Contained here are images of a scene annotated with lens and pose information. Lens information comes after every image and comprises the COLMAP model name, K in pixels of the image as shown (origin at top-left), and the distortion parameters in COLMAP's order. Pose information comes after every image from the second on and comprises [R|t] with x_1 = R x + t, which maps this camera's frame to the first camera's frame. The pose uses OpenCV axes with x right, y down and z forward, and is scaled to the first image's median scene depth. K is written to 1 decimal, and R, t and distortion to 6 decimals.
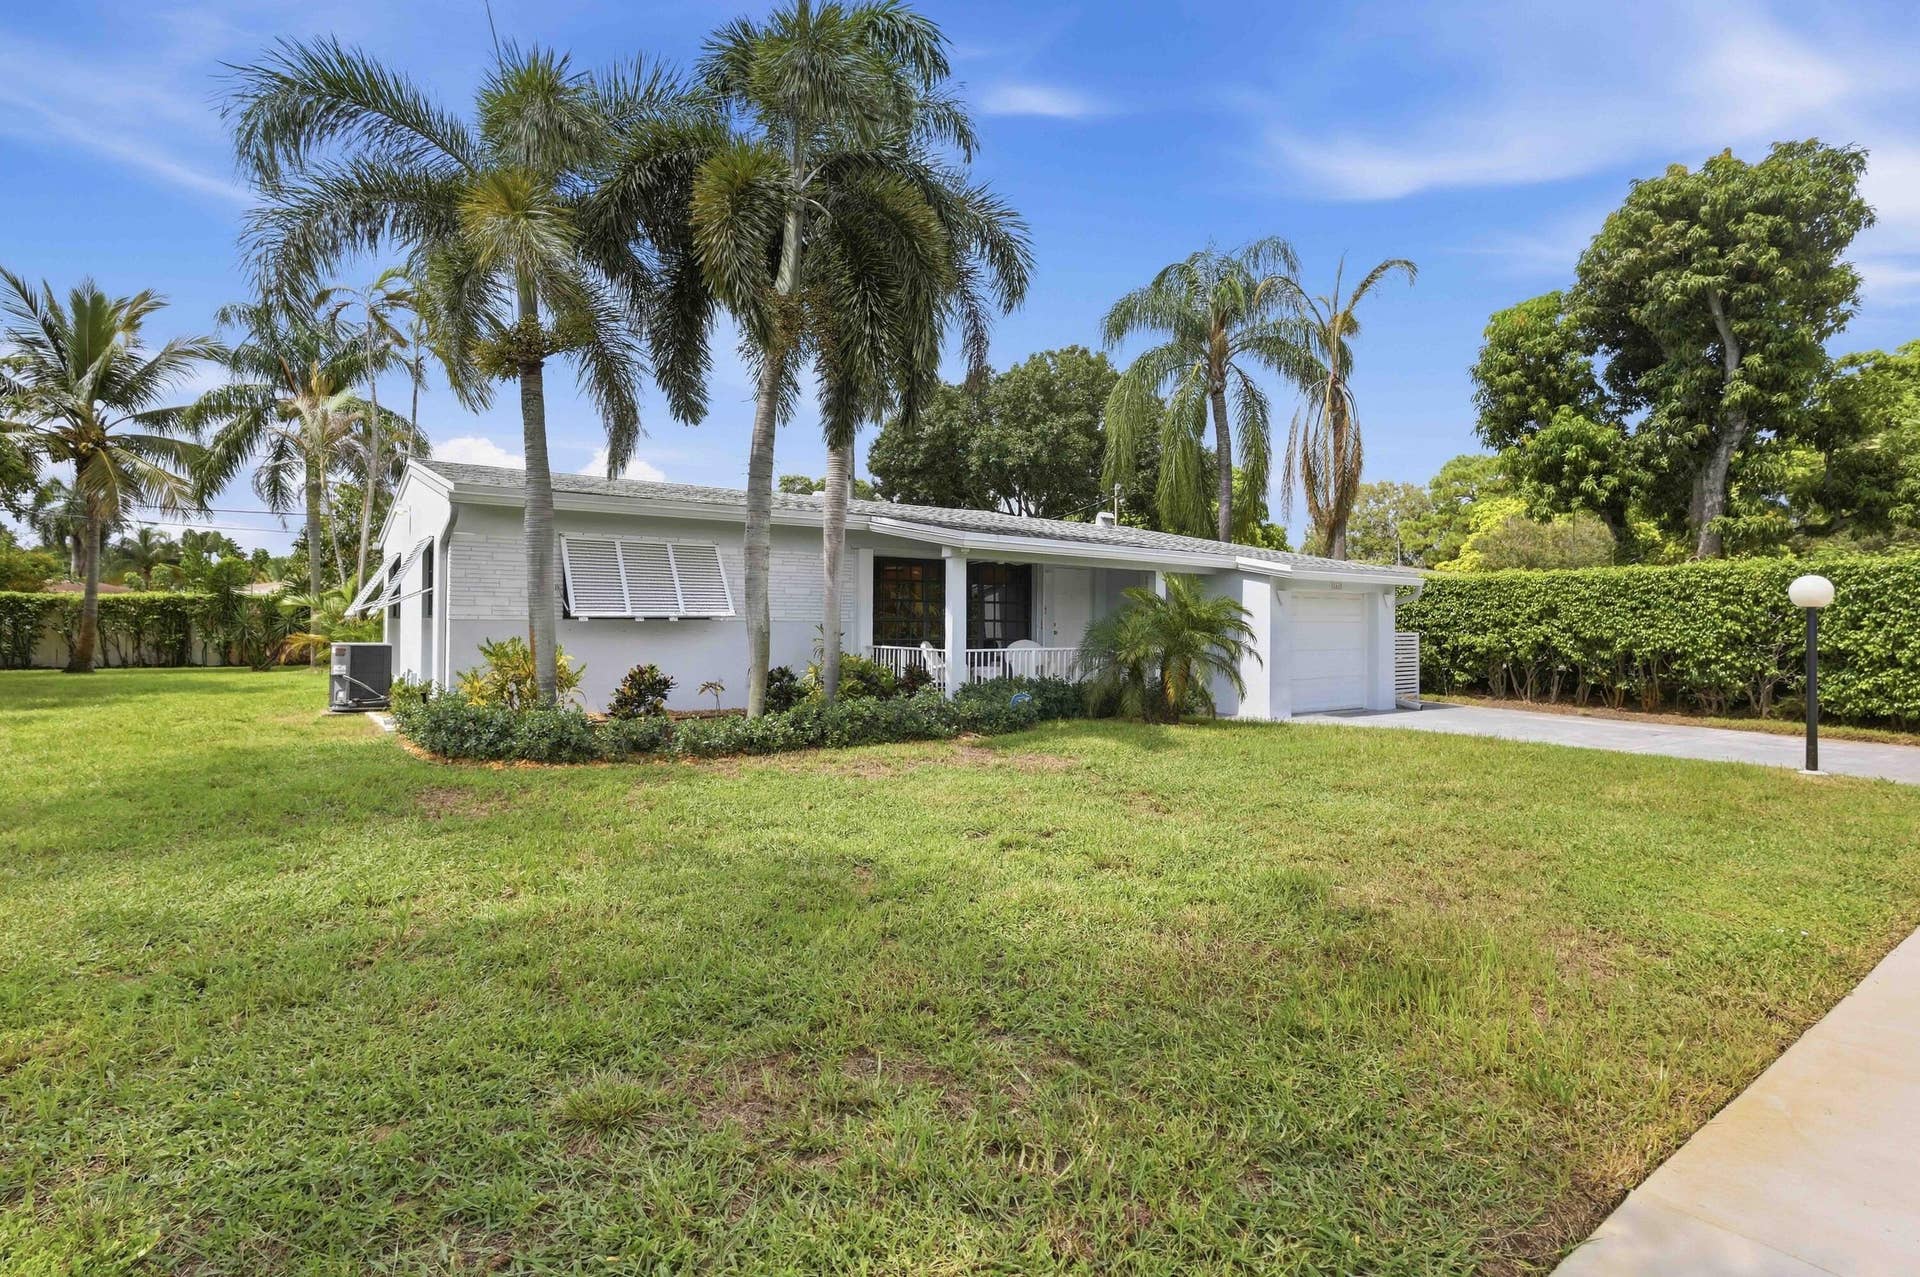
lens RADIAL K [[902.9, 0, 960.0], [0, 902.9, 638.5], [0, 0, 1]] dist [-0.011798, 0.000292]
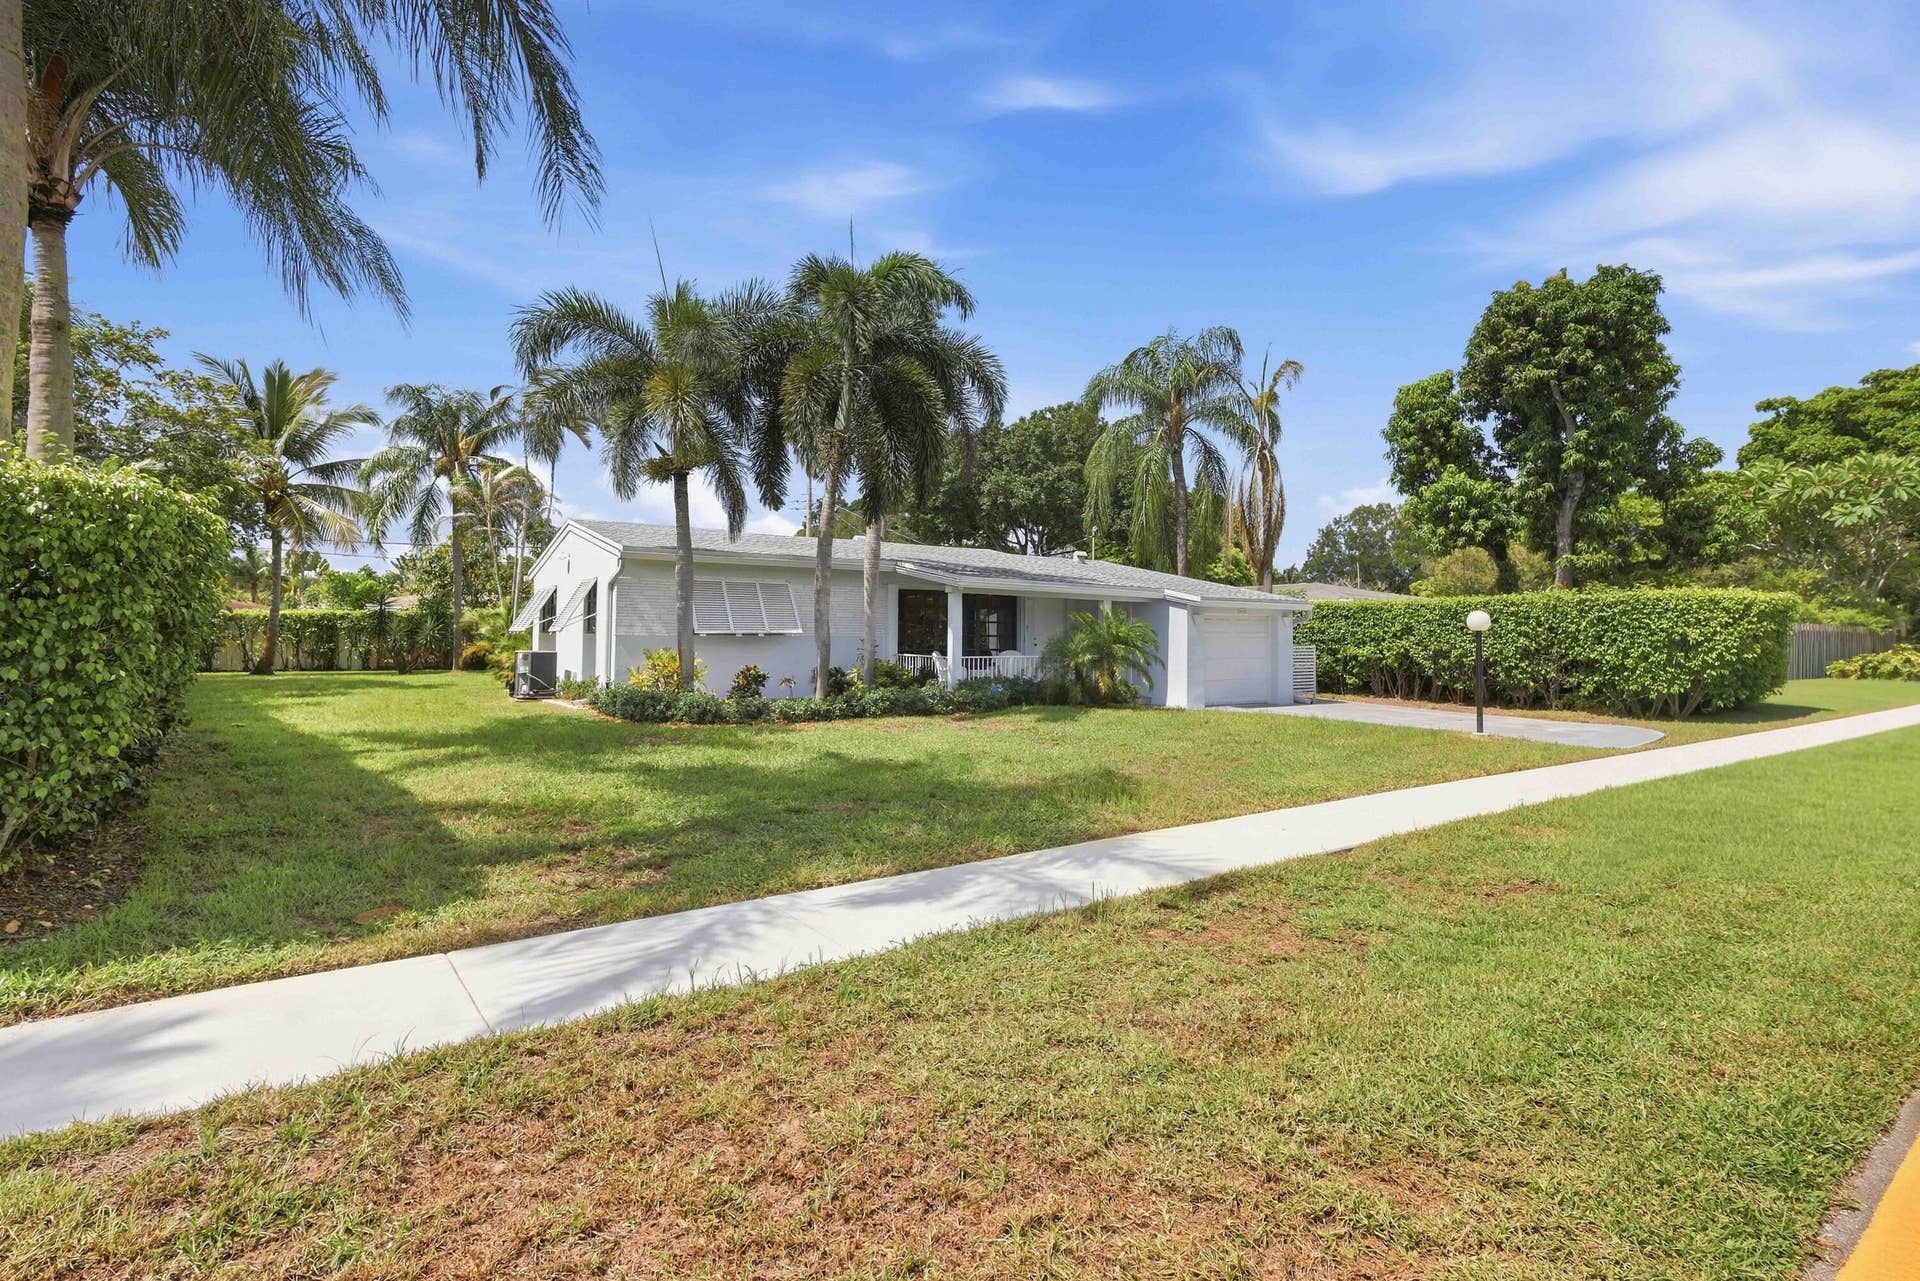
lens RADIAL K [[853.8, 0, 960.0], [0, 853.8, 640.5], [0, 0, 1]] dist [0.000517, -0.000045]
pose [[0.999552, 0.002793, -0.029801, 0.031169], [-0.003091, 0.999946, -0.009967, 0.000036], [0.029772, 0.010054, 0.999506, -0.254040]]
